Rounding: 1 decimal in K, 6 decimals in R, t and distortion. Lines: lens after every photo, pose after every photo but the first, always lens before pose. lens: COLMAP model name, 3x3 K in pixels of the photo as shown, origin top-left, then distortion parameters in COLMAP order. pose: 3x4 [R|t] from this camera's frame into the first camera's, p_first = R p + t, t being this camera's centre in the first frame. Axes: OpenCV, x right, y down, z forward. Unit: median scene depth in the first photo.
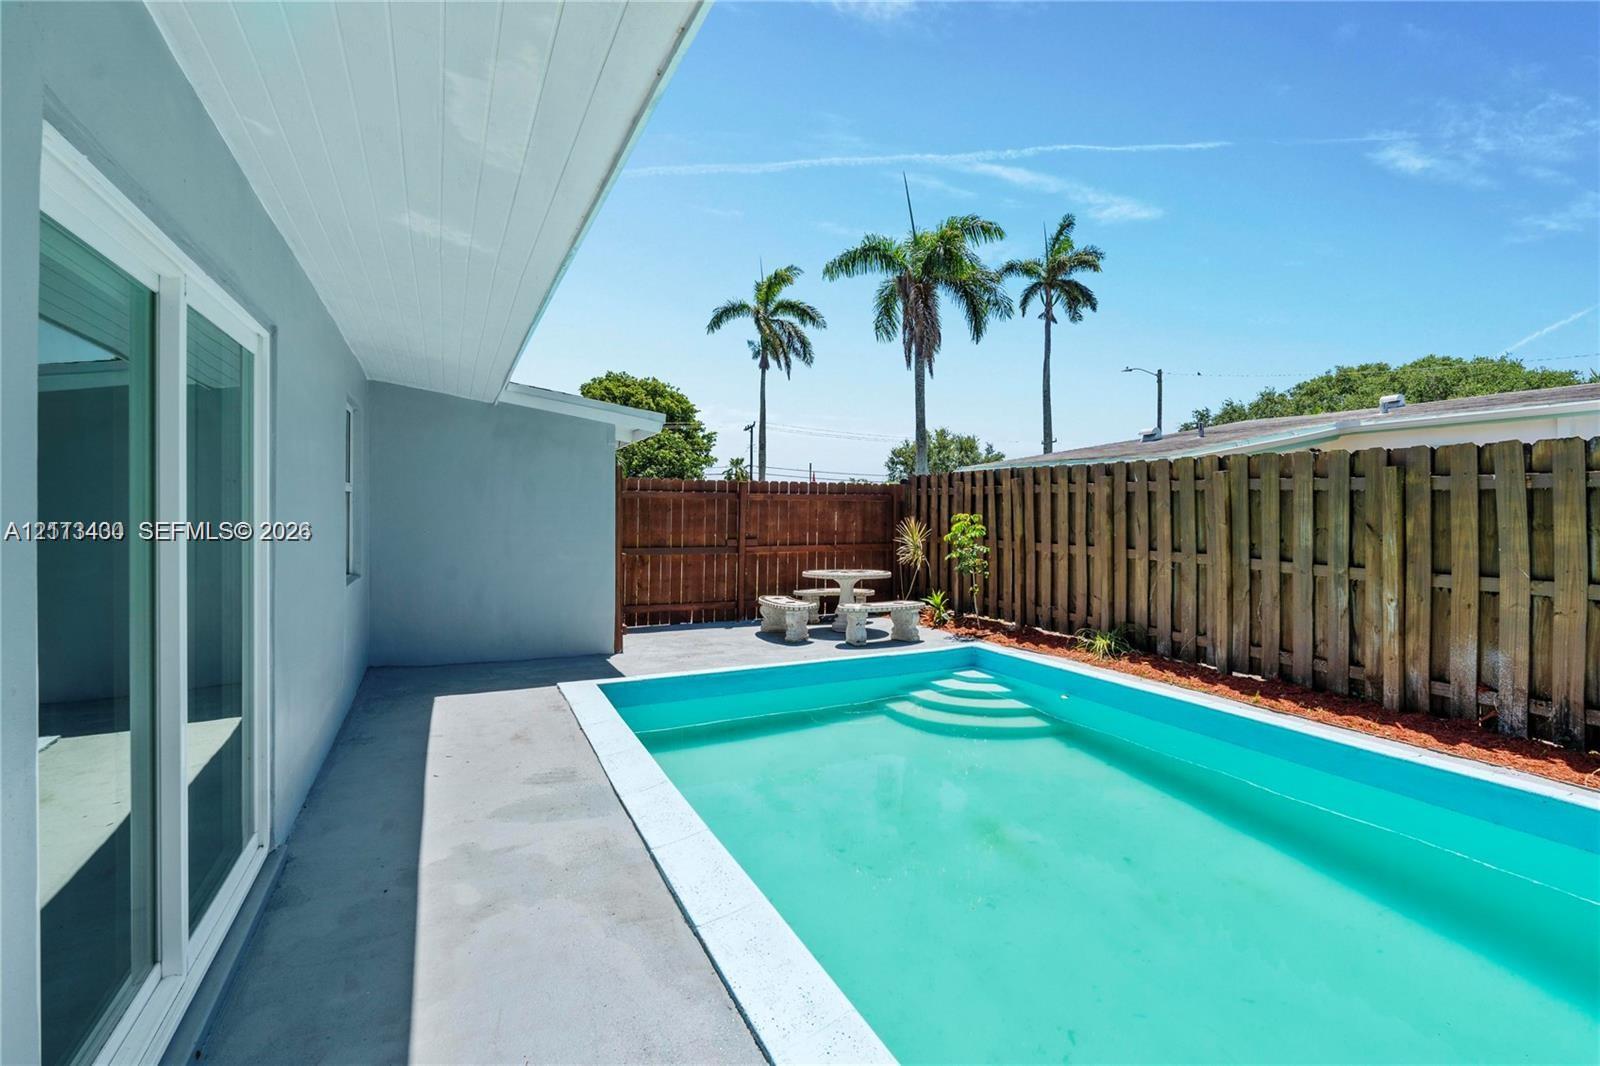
lens RADIAL K [[732.2, 0, 823.6], [0, 732.2, 501.4], [0, 0, 1]] dist [0.001667, 0.000471]
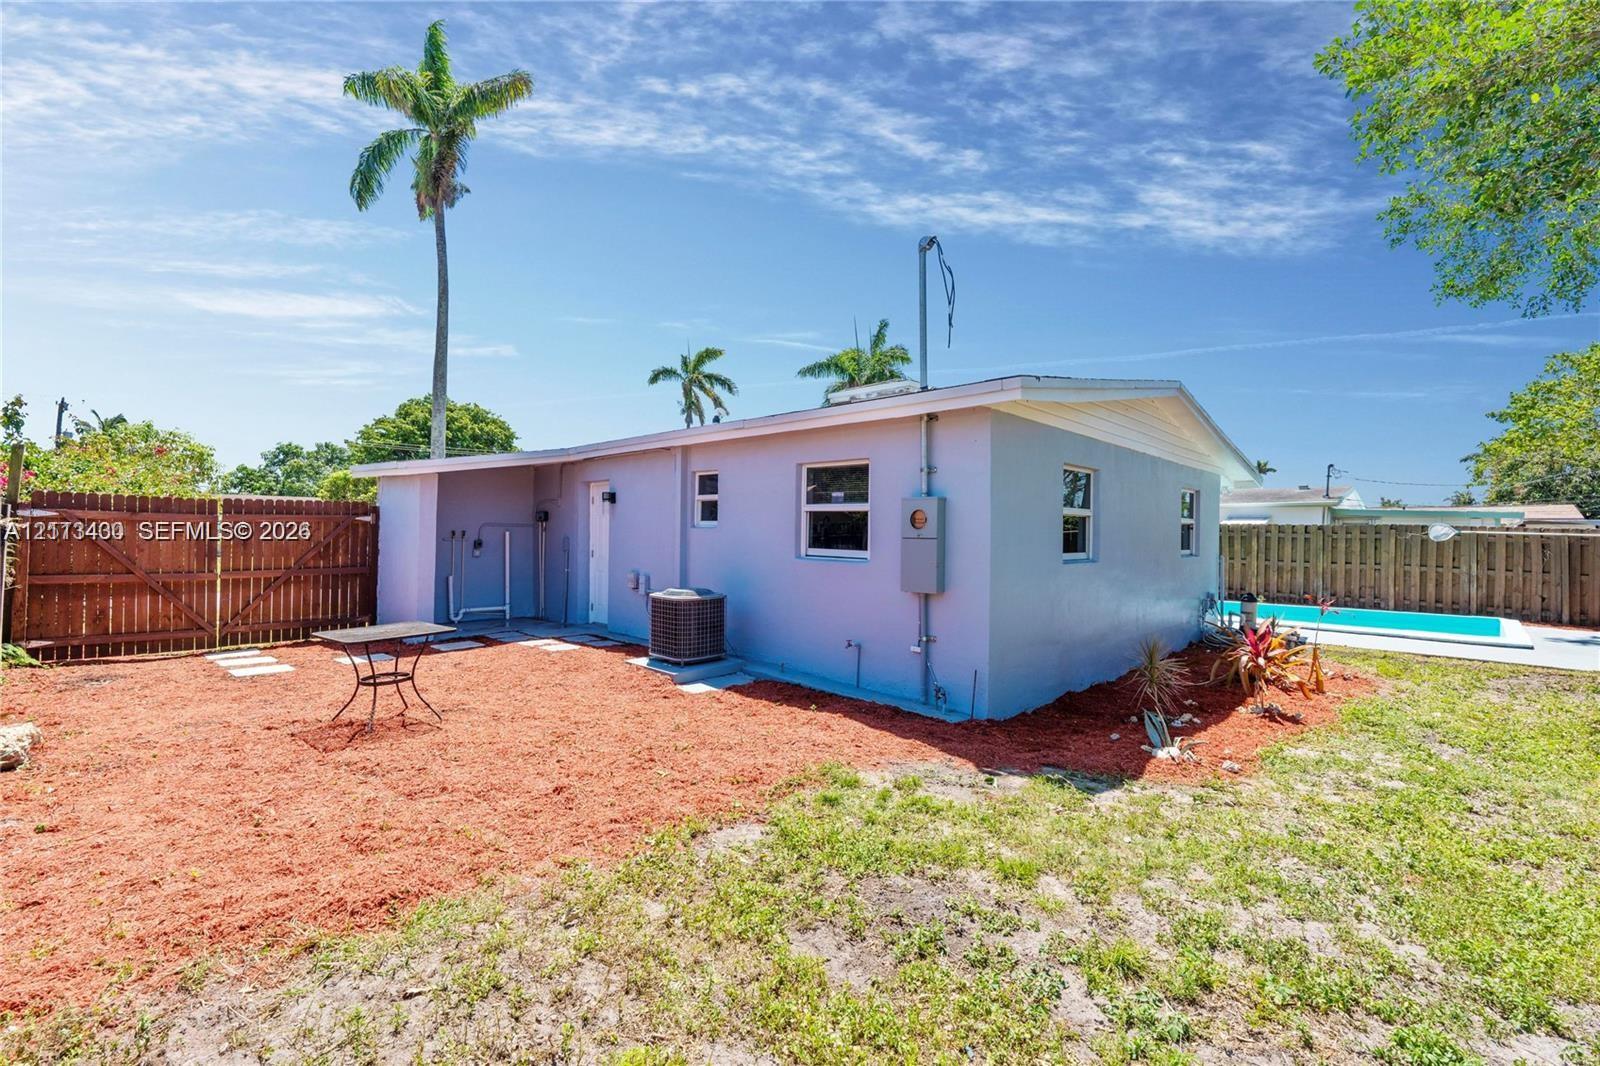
lens RADIAL K [[711.3, 0, 833.2], [0, 711.3, 539.4], [0, 0, 1]] dist [-0.000283, -0.000557]
pose [[0.926260, 0.011411, 0.376713, -0.318079], [-0.017603, 0.999761, 0.012998, -0.001473], [-0.376474, -0.018671, 0.926239, -0.239984]]
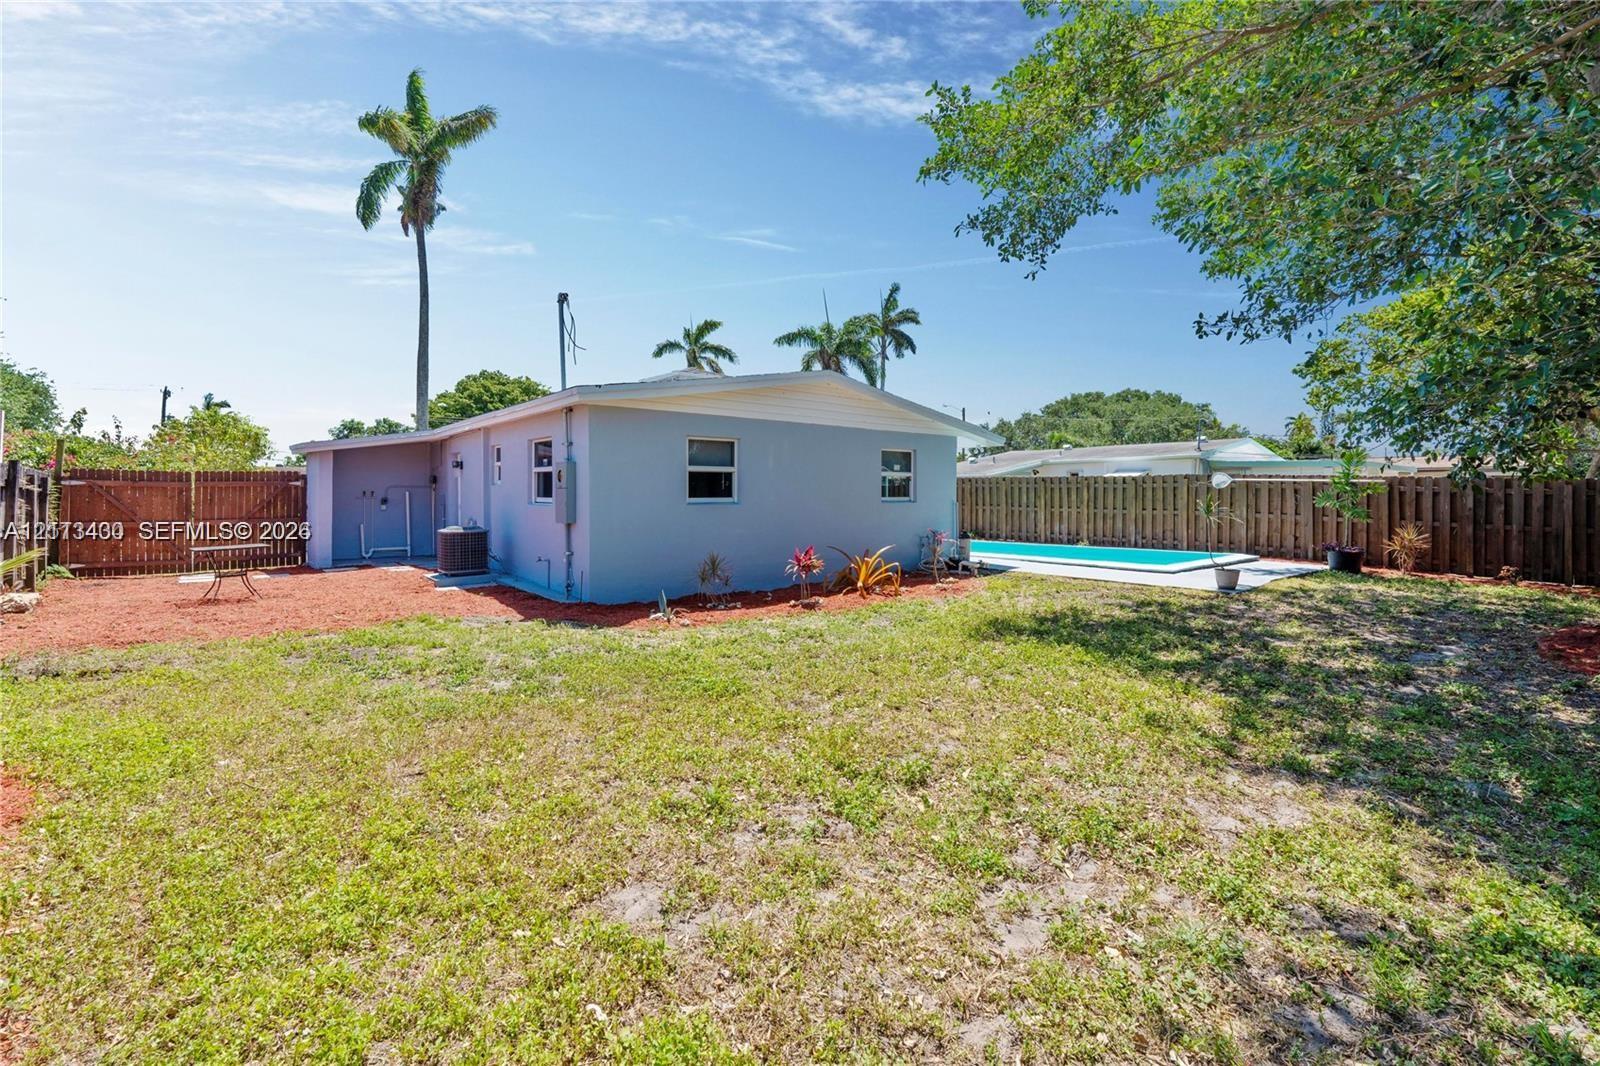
lens RADIAL K [[732.2, 0, 823.6], [0, 732.2, 501.4], [0, 0, 1]] dist [0.001667, 0.000471]
pose [[0.963432, -0.002199, 0.267945, -0.215222], [-0.001640, 0.999899, 0.014103, 0.000916], [-0.267949, -0.014027, 0.963331, -0.375738]]
